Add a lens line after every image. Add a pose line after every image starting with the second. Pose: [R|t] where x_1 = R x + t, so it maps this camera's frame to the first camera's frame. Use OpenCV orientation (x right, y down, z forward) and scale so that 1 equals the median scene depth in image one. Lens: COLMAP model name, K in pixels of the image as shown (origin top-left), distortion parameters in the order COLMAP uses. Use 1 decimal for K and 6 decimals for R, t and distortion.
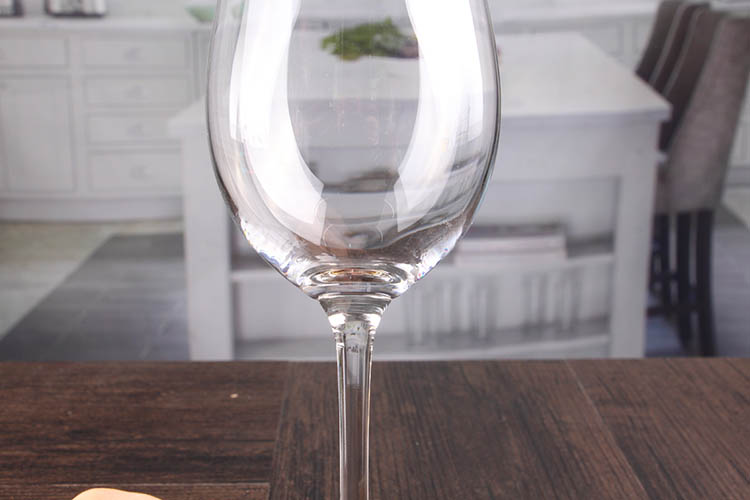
lens RADIAL K [[1032.5, 0, 379.4], [0, 1032.5, 254.0], [0, 0, 1]] dist [0.055262, 0.000000]
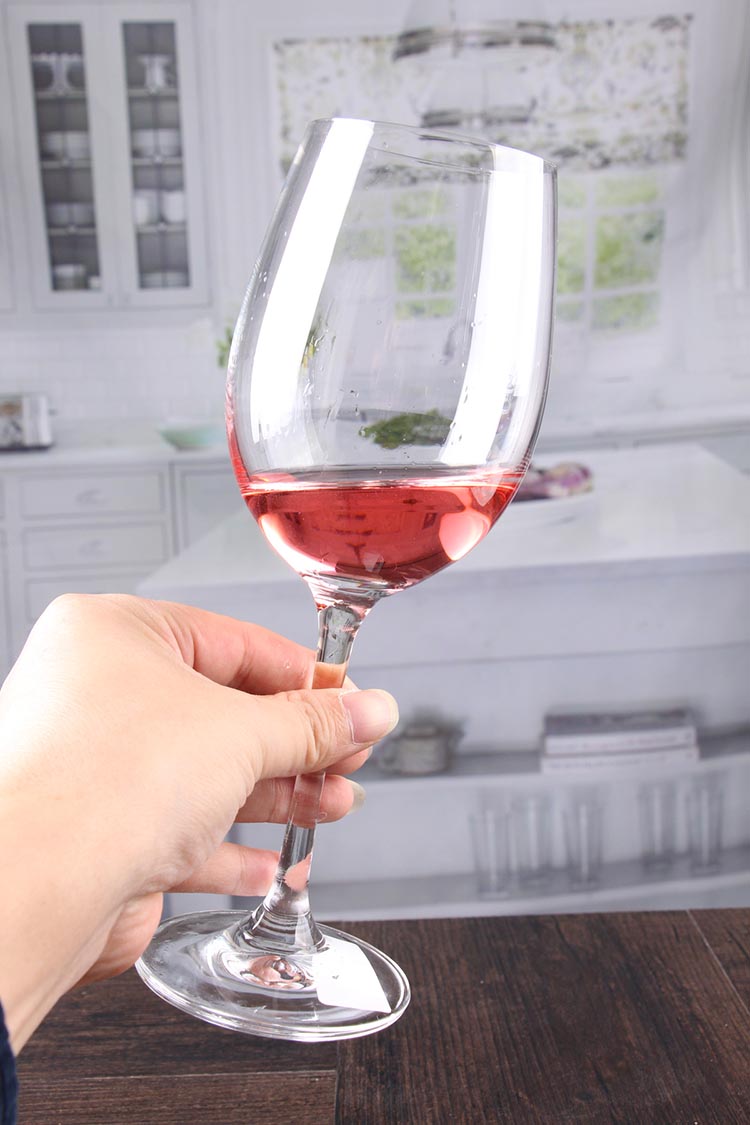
lens RADIAL K [[1548.7, 0, 368.0], [0, 1548.7, 570.3], [0, 0, 1]] dist [0.055262, 0.000000]
pose [[0.998867, -0.034376, -0.032895, -0.006099], [0.030399, 0.992948, -0.114583, -0.009606], [0.036602, 0.113453, 0.992869, -0.078366]]
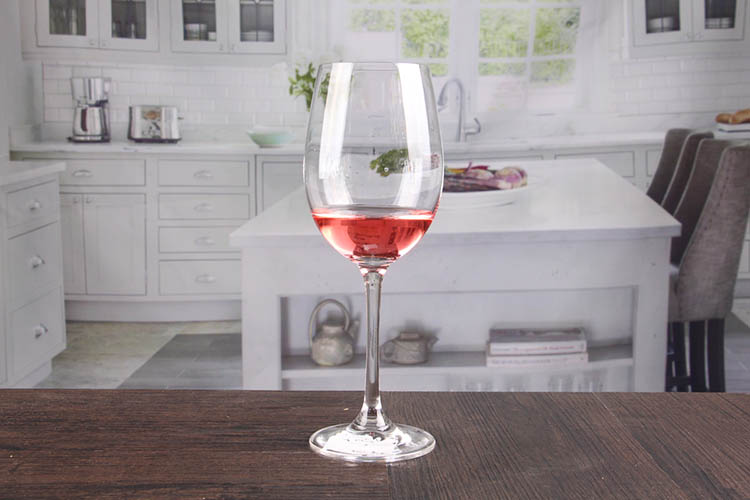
lens RADIAL K [[1032.5, 0, 380.8], [0, 1032.5, 252.7], [0, 0, 1]] dist [0.055262, 0.000000]
pose [[0.999837, 0.006839, -0.016730, -0.023038], [-0.008870, 0.992175, -0.124541, 0.031868], [0.015747, 0.124669, 0.992073, -0.109415]]
